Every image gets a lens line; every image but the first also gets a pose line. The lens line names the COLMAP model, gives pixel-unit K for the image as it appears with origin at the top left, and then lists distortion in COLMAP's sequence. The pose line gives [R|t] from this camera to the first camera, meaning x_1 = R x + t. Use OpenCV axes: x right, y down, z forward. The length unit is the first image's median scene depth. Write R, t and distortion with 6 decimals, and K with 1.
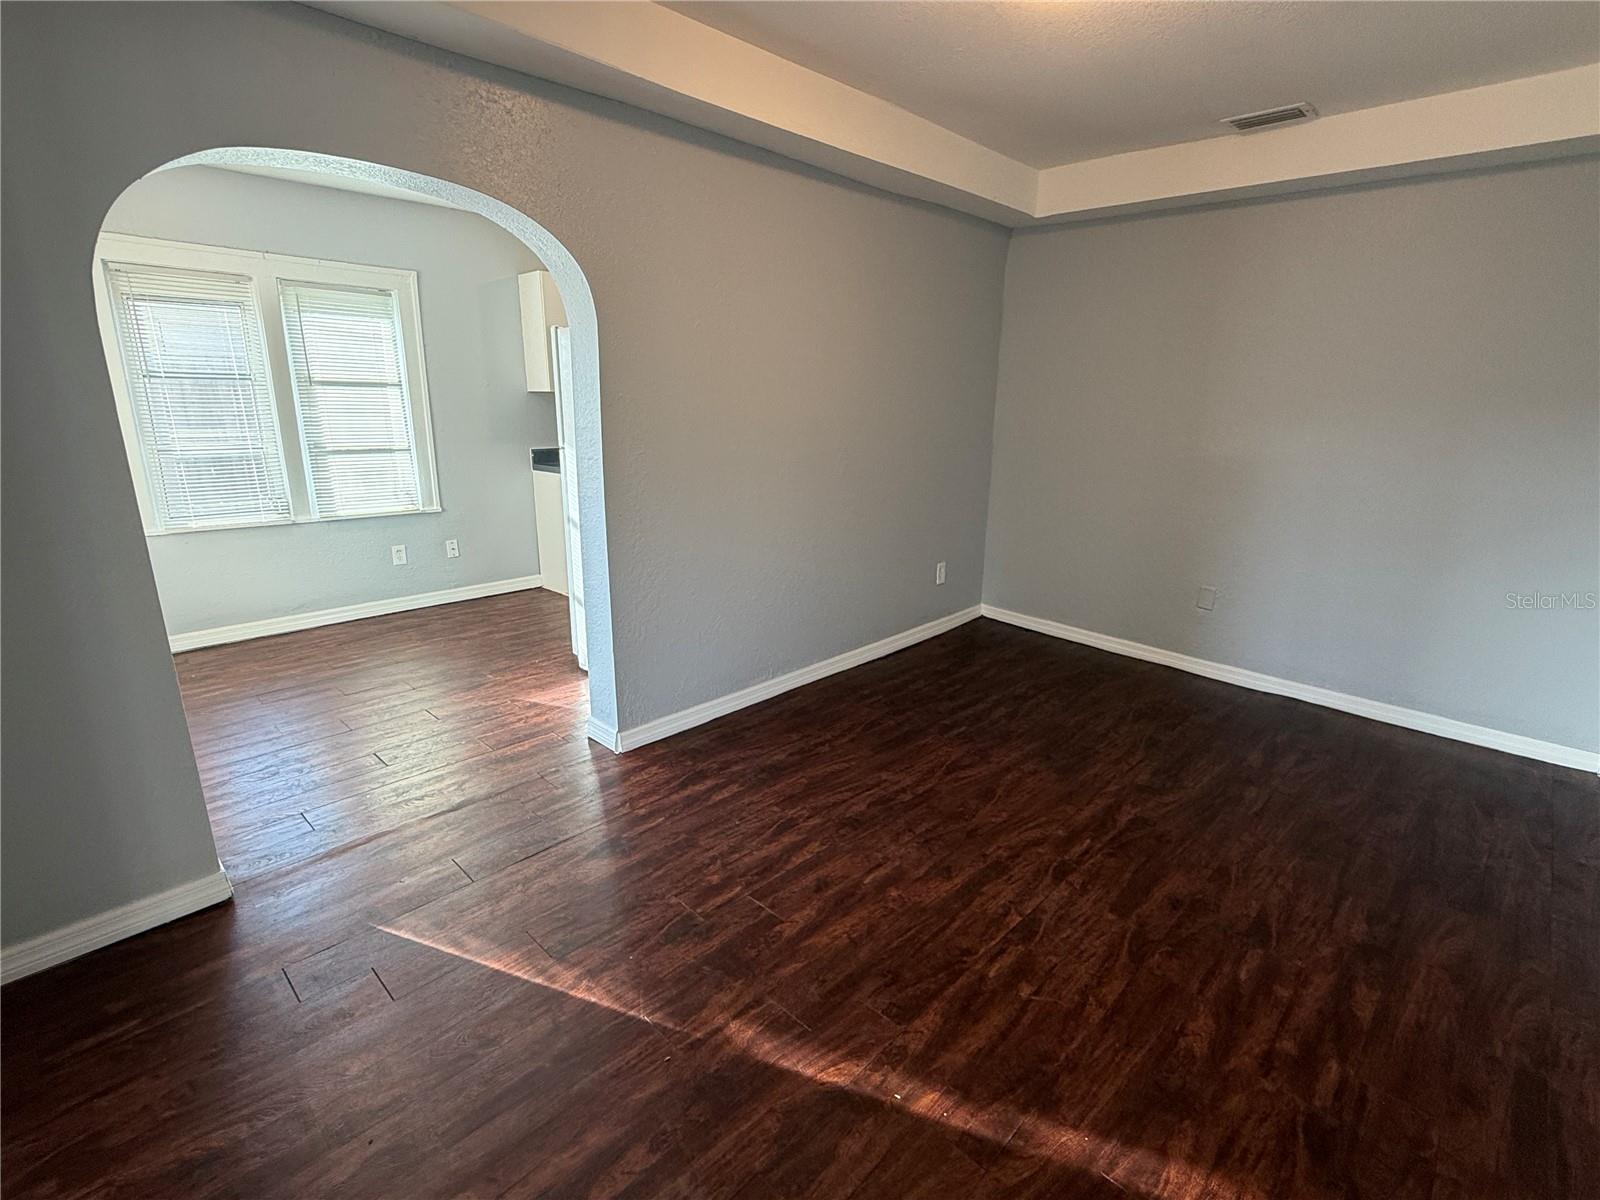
lens RADIAL K [[765.4, 0, 809.6], [0, 765.4, 593.7], [0, 0, 1]] dist [-0.000116, -0.000944]
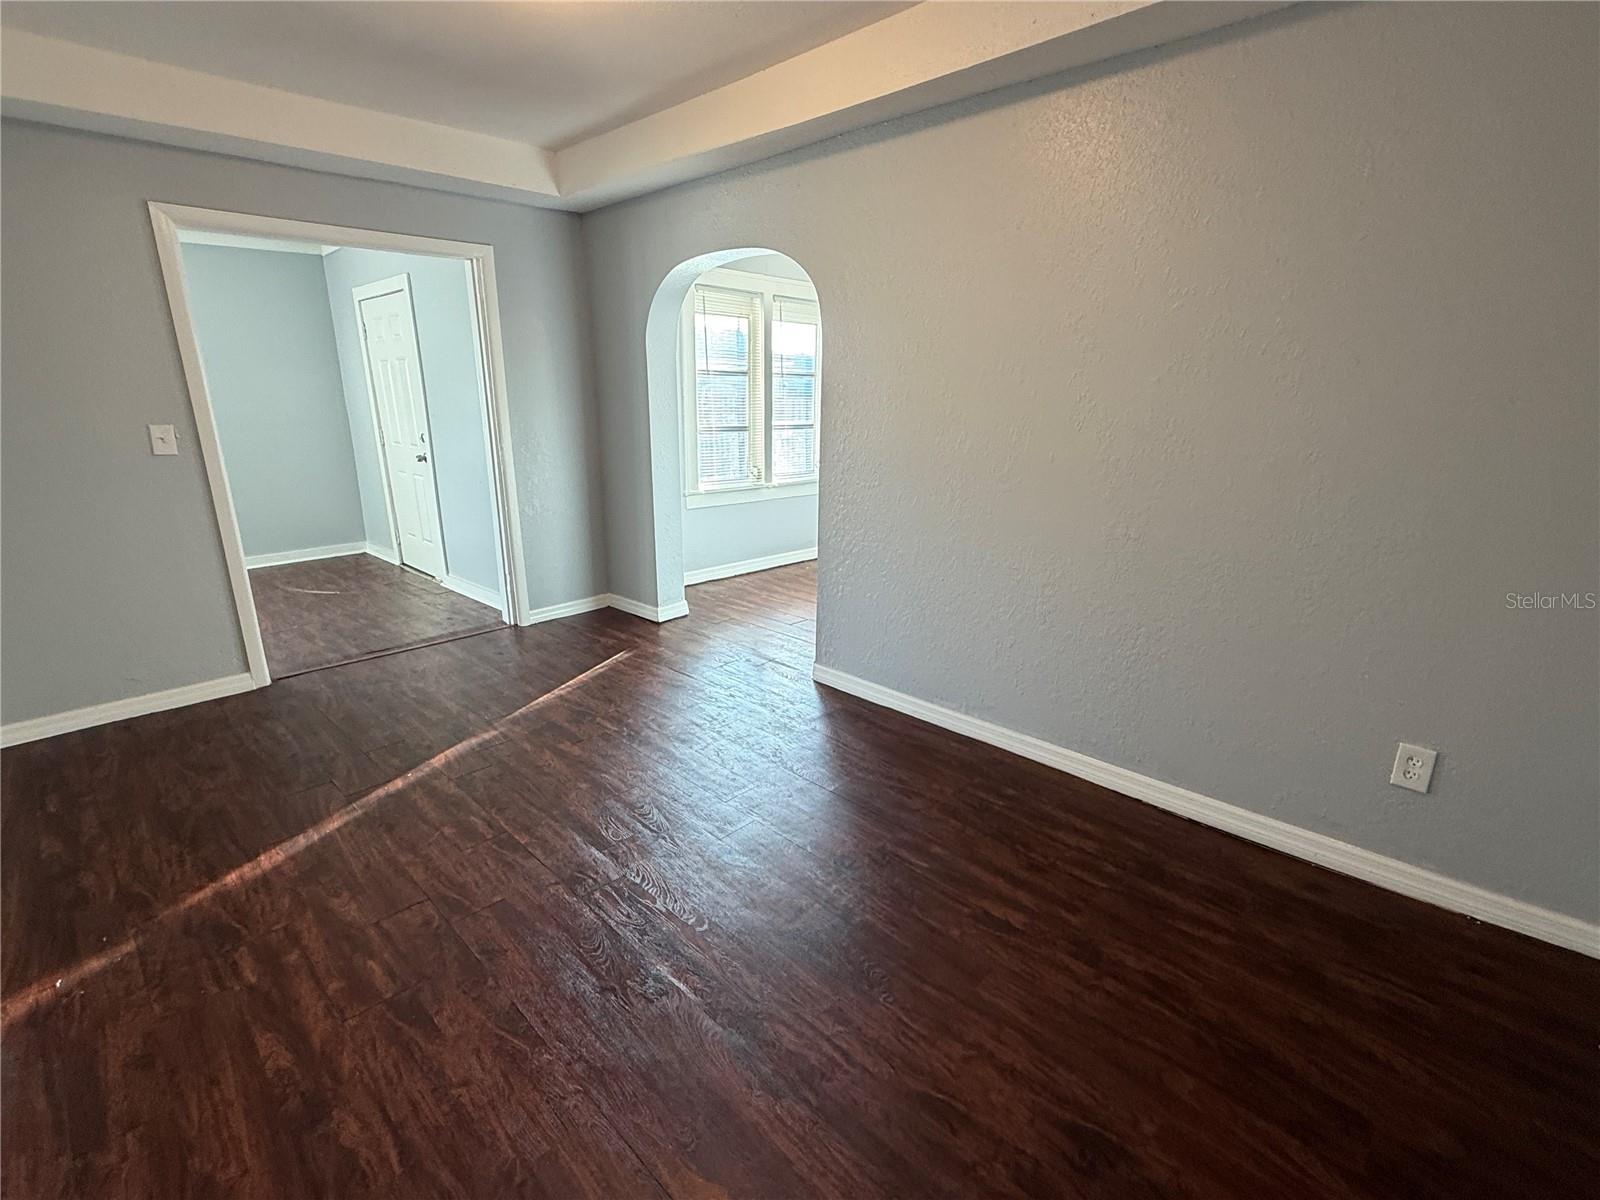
lens RADIAL K [[765.4, 0, 807.1], [0, 765.4, 605.5], [0, 0, 1]] dist [-0.000116, -0.000944]
pose [[-0.018429, 0.269828, -0.962732, 1.498918], [-0.251699, 0.930633, 0.265649, -0.372950], [0.967630, 0.247215, 0.050765, 1.489618]]
